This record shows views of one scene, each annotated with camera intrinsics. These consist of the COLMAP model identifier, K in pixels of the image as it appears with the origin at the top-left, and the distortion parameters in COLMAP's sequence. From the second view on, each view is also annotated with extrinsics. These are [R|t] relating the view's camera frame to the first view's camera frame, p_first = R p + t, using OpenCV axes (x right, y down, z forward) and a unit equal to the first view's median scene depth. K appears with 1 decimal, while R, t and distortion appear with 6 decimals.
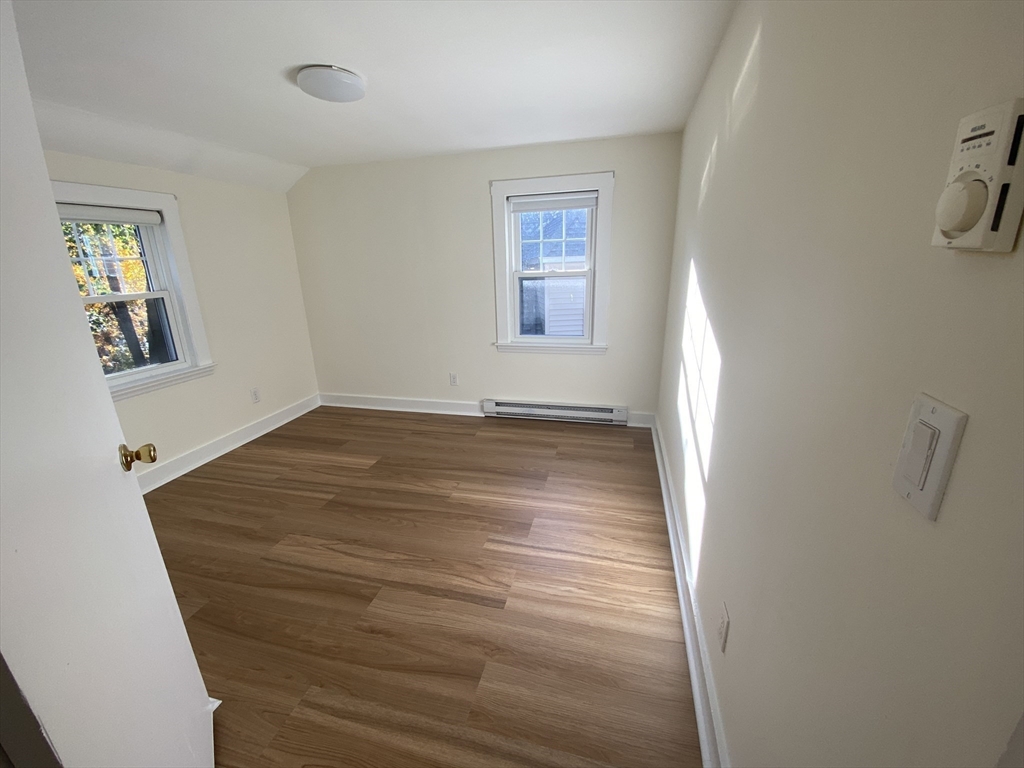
lens RADIAL K [[406.0, 0, 512.0], [0, 406.0, 384.0], [0, 0, 1]] dist [0.000247, -0.013591]
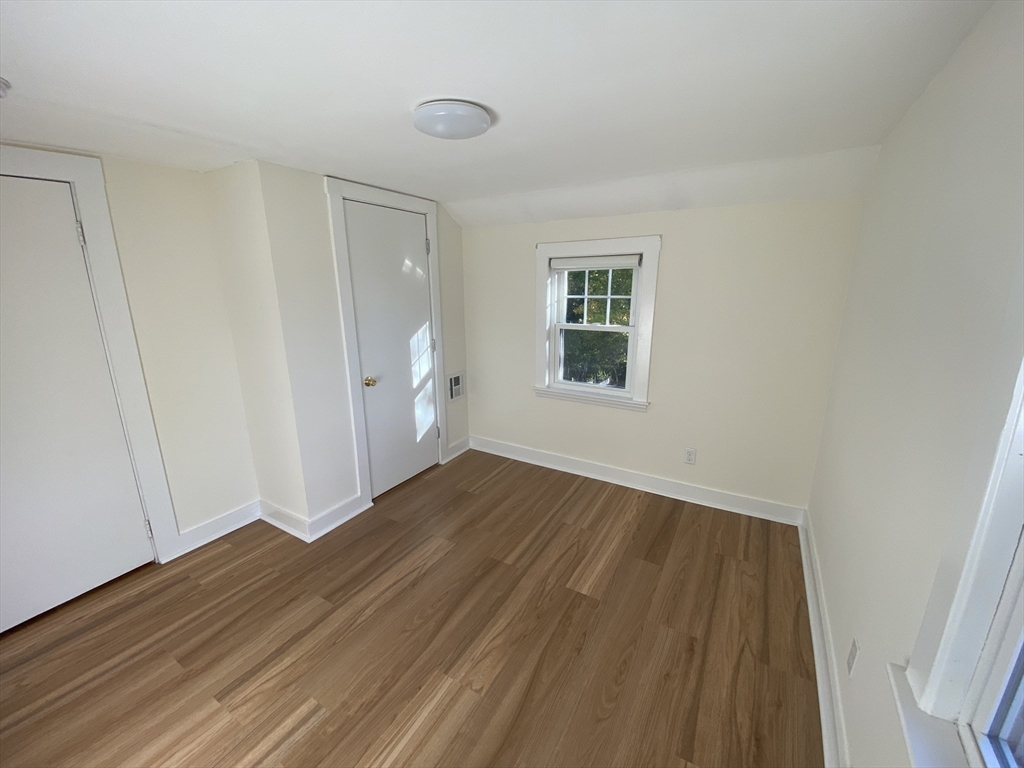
lens RADIAL K [[406.0, 0, 512.0], [0, 406.0, 384.0], [0, 0, 1]] dist [0.000247, -0.013591]
pose [[-0.265971, 0.260480, -0.928122, 0.328090], [-0.272654, 0.903159, 0.331609, -0.425937], [0.924619, 0.341254, -0.169193, 1.088317]]
